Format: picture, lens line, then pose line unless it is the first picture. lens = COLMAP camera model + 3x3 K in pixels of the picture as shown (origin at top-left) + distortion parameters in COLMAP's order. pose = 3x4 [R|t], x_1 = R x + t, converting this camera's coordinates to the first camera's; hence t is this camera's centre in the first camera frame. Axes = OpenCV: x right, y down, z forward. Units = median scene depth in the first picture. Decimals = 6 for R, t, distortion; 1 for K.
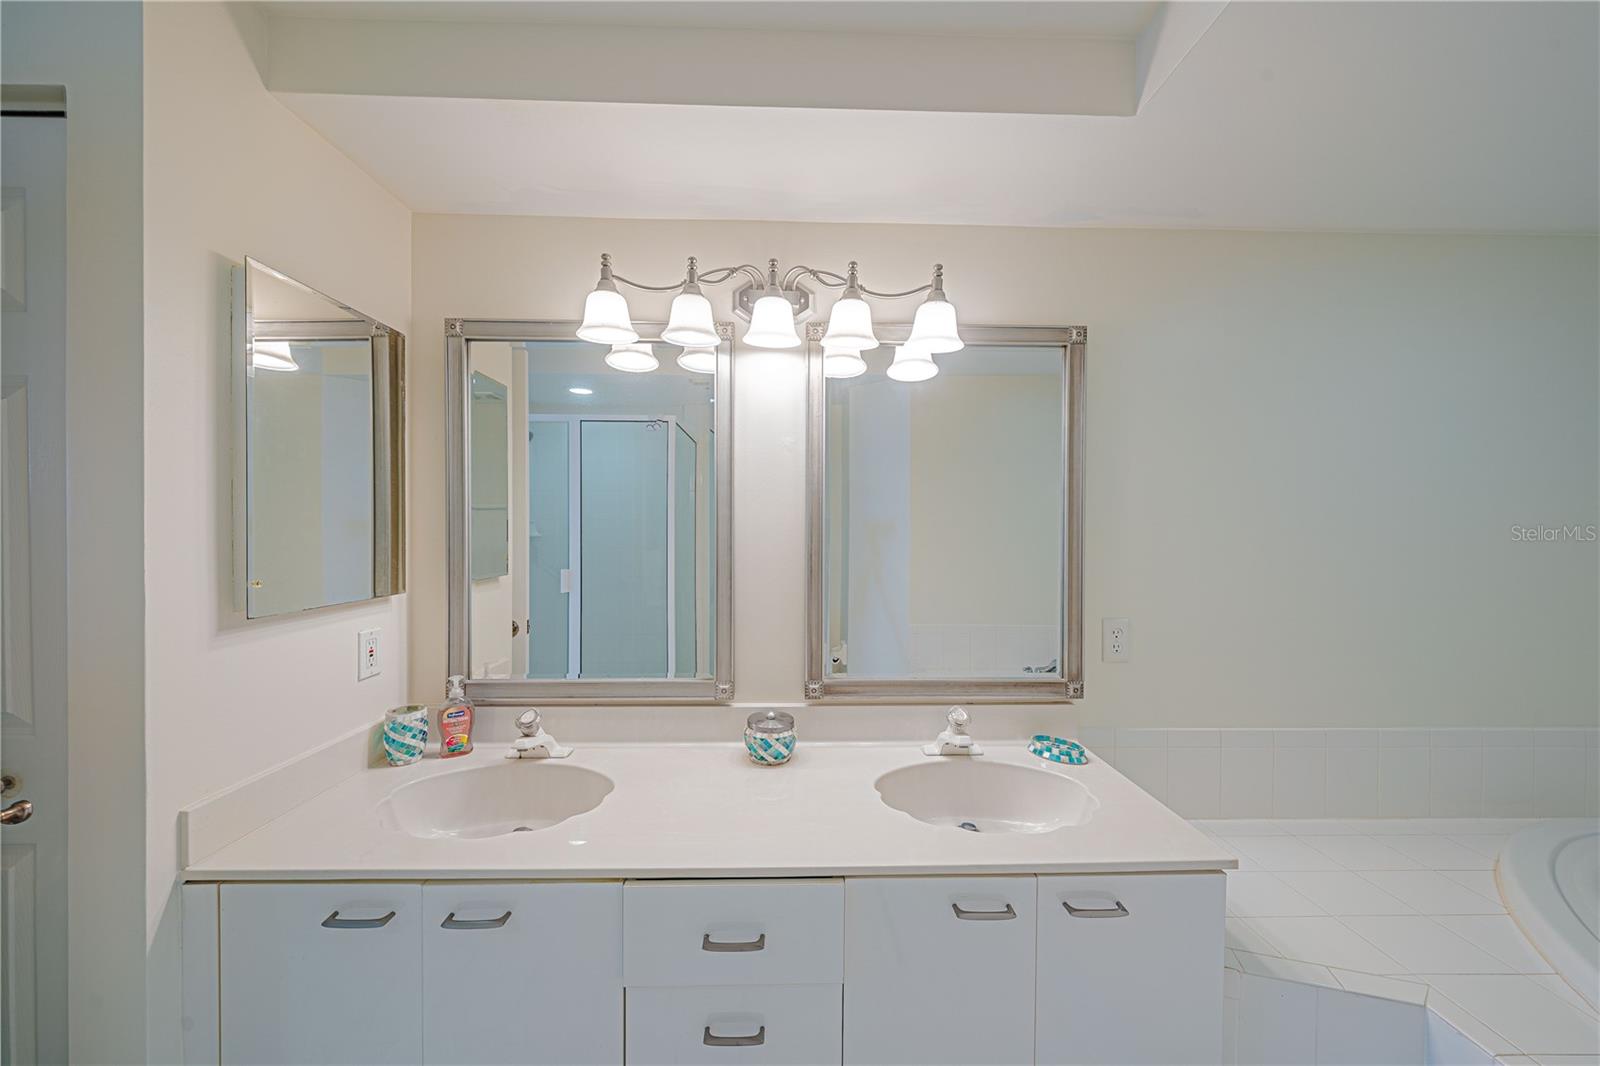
lens RADIAL K [[558.1, 0, 805.1], [0, 558.1, 530.2], [0, 0, 1]] dist [-0.014353, 0.004032]
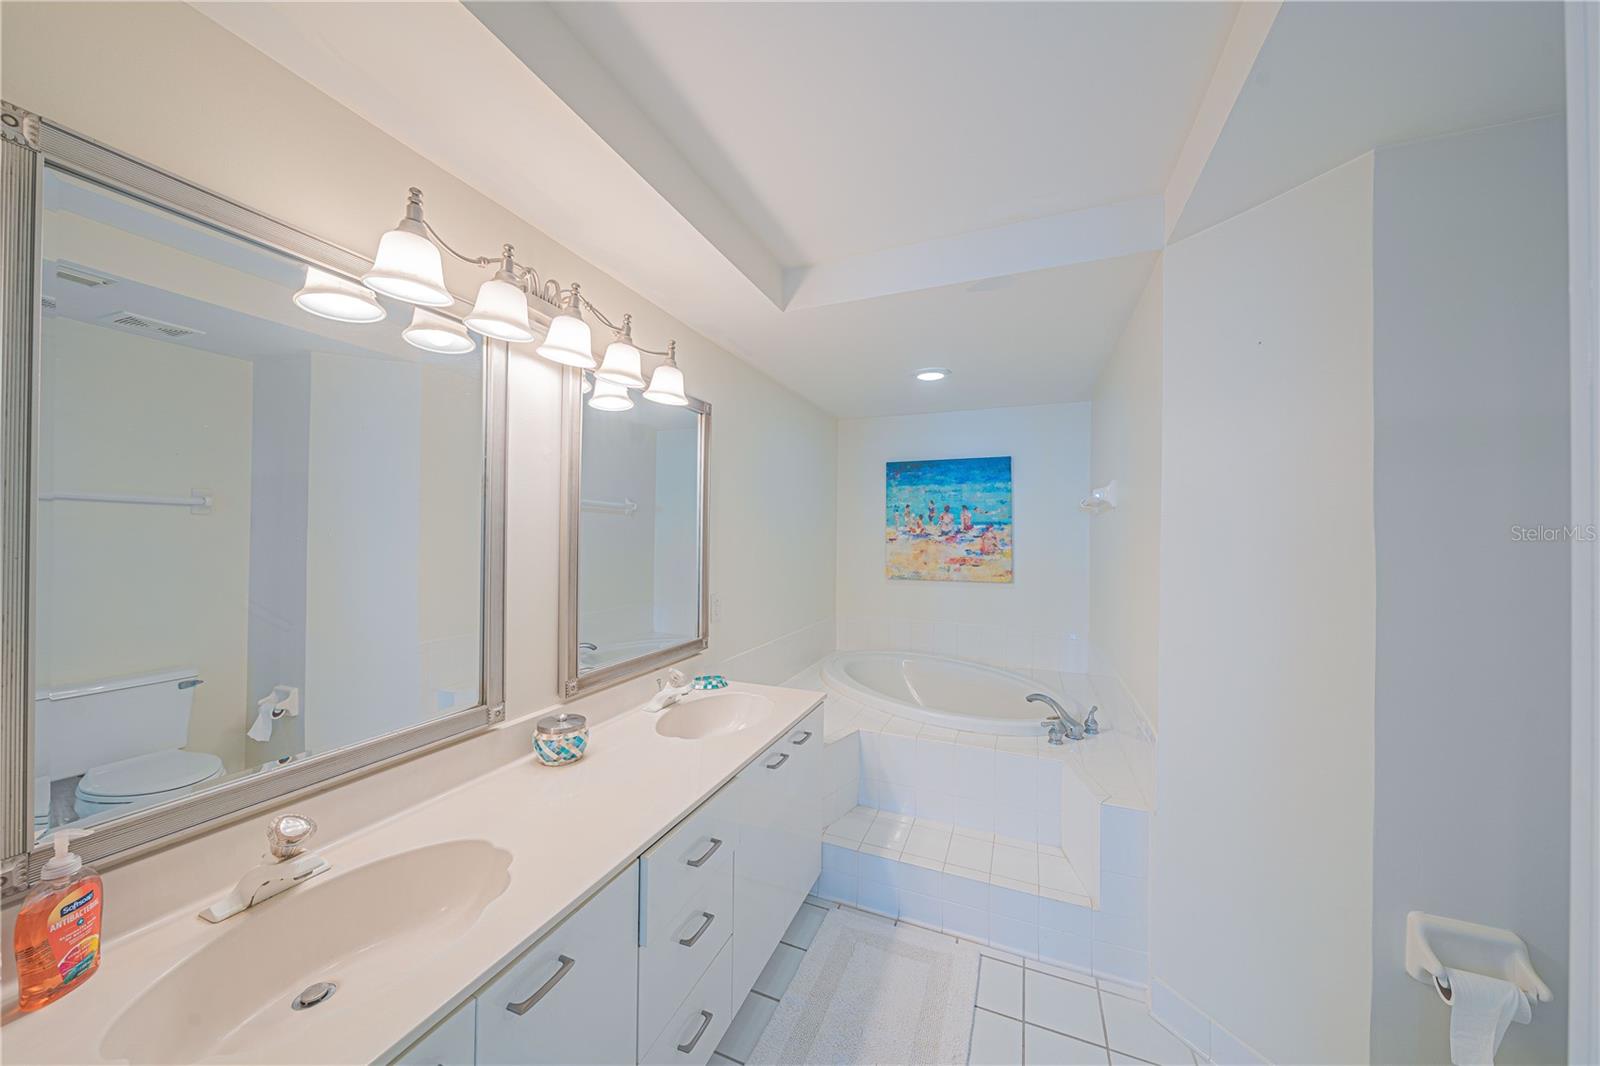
lens RADIAL K [[558.1, 0, 799.1], [0, 558.1, 532.1], [0, 0, 1]] dist [-0.014353, 0.004032]
pose [[0.383944, 0.005131, 0.923342, -0.839496], [0.001496, 0.999980, -0.006179, -0.003977], [-0.923355, 0.003754, 0.383929, 0.193989]]
